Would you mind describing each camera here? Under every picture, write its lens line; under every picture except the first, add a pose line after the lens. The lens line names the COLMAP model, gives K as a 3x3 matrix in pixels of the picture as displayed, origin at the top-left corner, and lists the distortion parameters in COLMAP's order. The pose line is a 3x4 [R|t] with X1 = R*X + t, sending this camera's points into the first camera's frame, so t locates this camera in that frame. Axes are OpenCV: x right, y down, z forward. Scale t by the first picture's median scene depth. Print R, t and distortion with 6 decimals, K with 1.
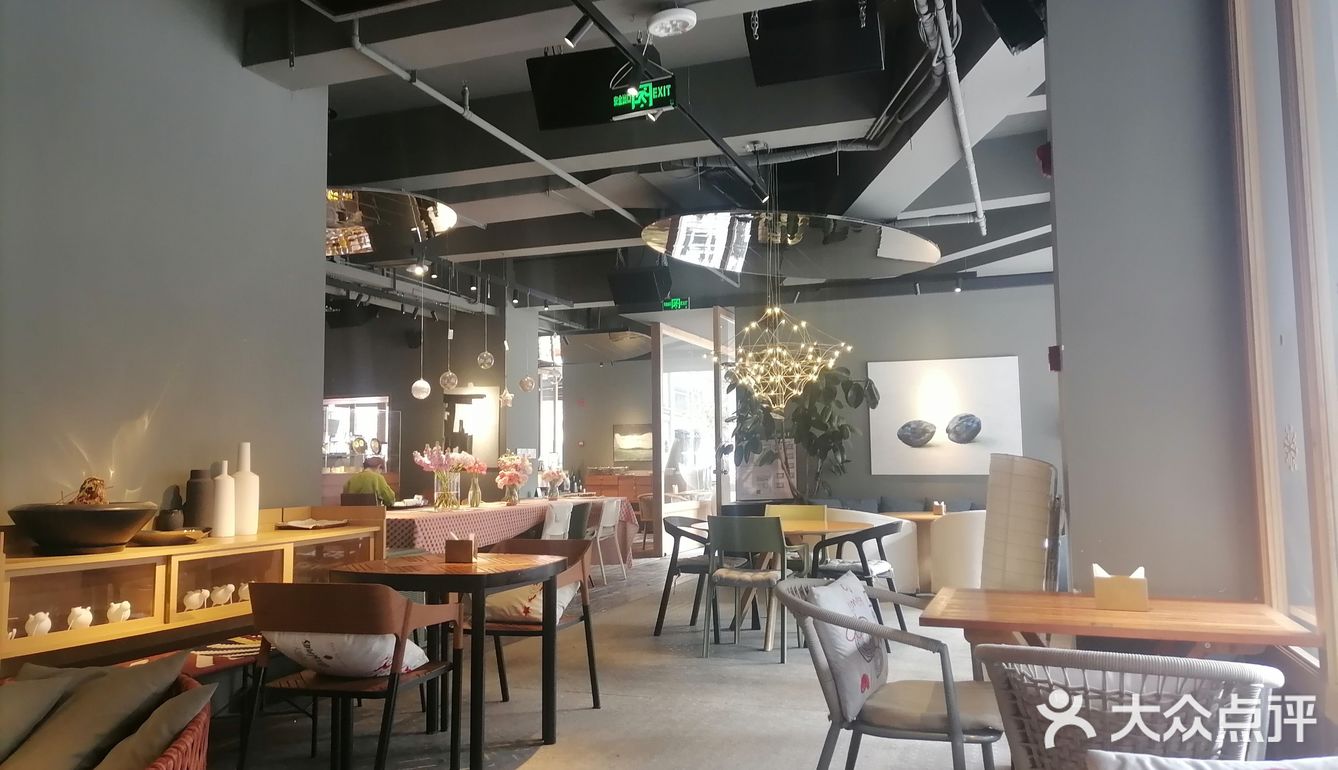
lens RADIAL K [[974.1, 0, 675.1], [0, 974.1, 384.1], [0, 0, 1]] dist [0.049132, -0.051852]
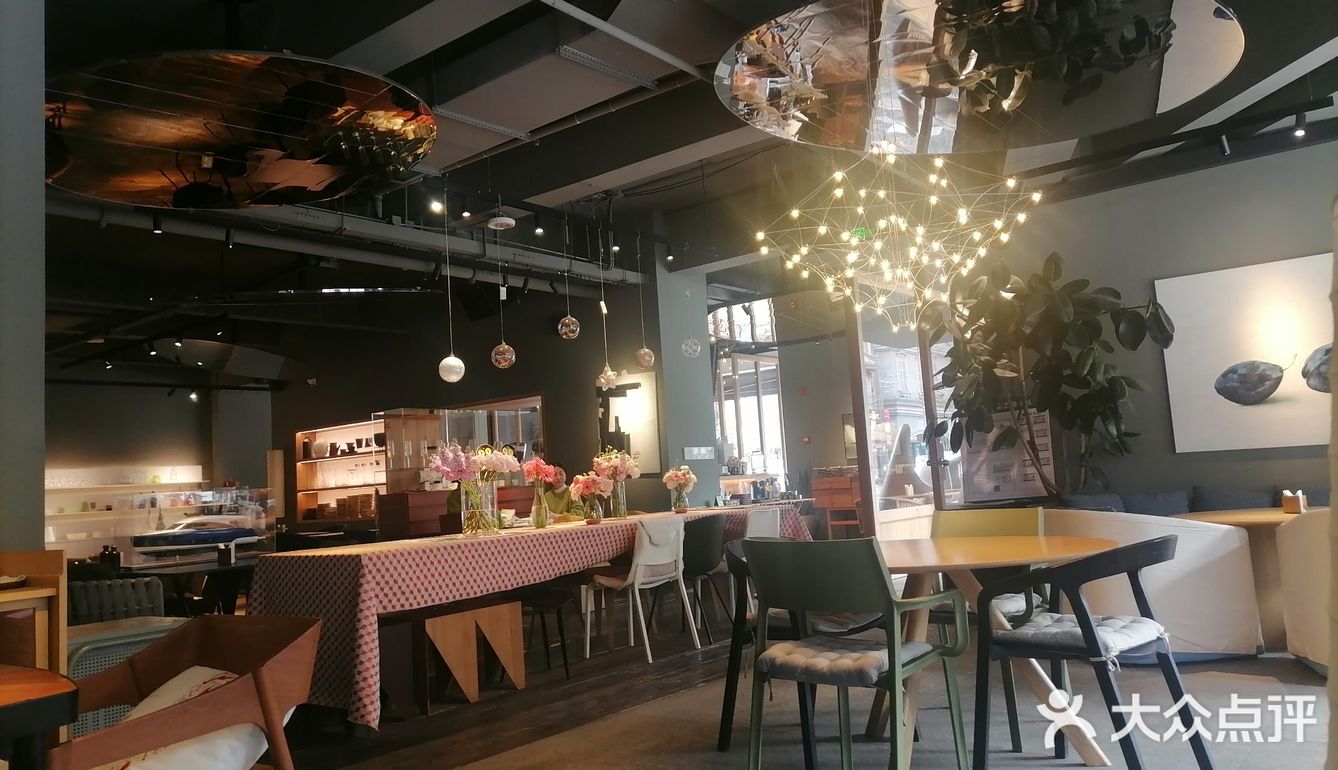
lens RADIAL K [[974.1, 0, 675.1], [0, 974.1, 384.1], [0, 0, 1]] dist [0.049132, -0.051852]
pose [[0.947229, -0.081520, -0.310019, 0.096371], [0.079158, 0.996657, -0.020212, 0.035674], [0.310631, -0.005395, 0.950515, 0.293517]]
